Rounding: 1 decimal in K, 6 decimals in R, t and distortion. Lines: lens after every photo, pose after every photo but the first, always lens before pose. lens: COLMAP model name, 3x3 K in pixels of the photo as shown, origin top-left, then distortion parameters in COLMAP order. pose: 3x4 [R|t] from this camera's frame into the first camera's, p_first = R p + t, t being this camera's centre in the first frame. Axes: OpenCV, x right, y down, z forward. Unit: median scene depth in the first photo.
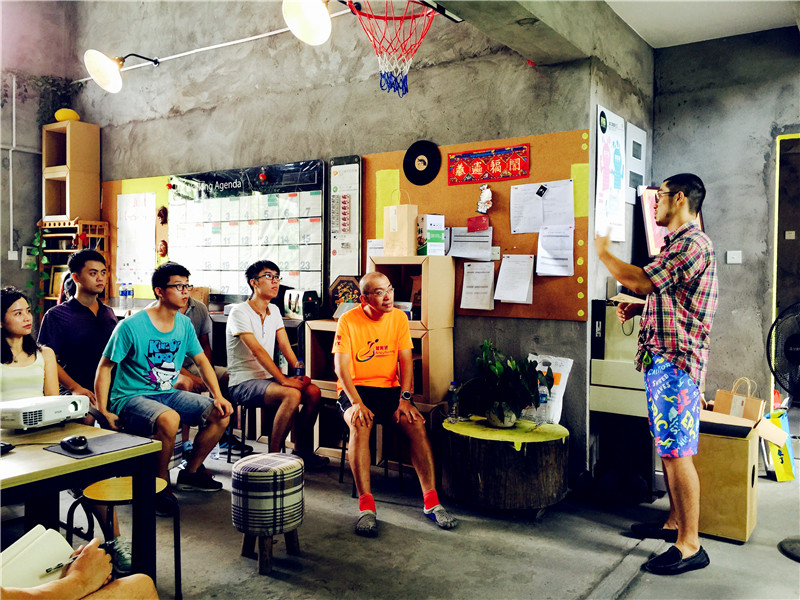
lens RADIAL K [[705.8, 0, 400.0], [0, 705.8, 301.2], [0, 0, 1]] dist [0.088562, -0.089317]
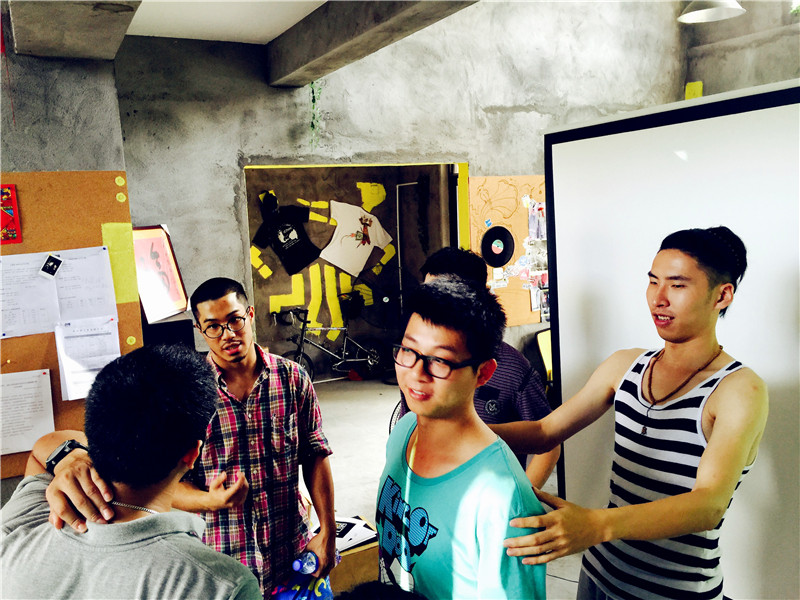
lens RADIAL K [[705.8, 0, 401.5], [0, 705.8, 298.1], [0, 0, 1]] dist [0.088562, -0.089317]
pose [[0.481339, -0.149724, 0.863653, -0.173636], [0.079435, 0.988700, 0.127131, -0.165813], [-0.872928, 0.007411, 0.487793, 0.401124]]
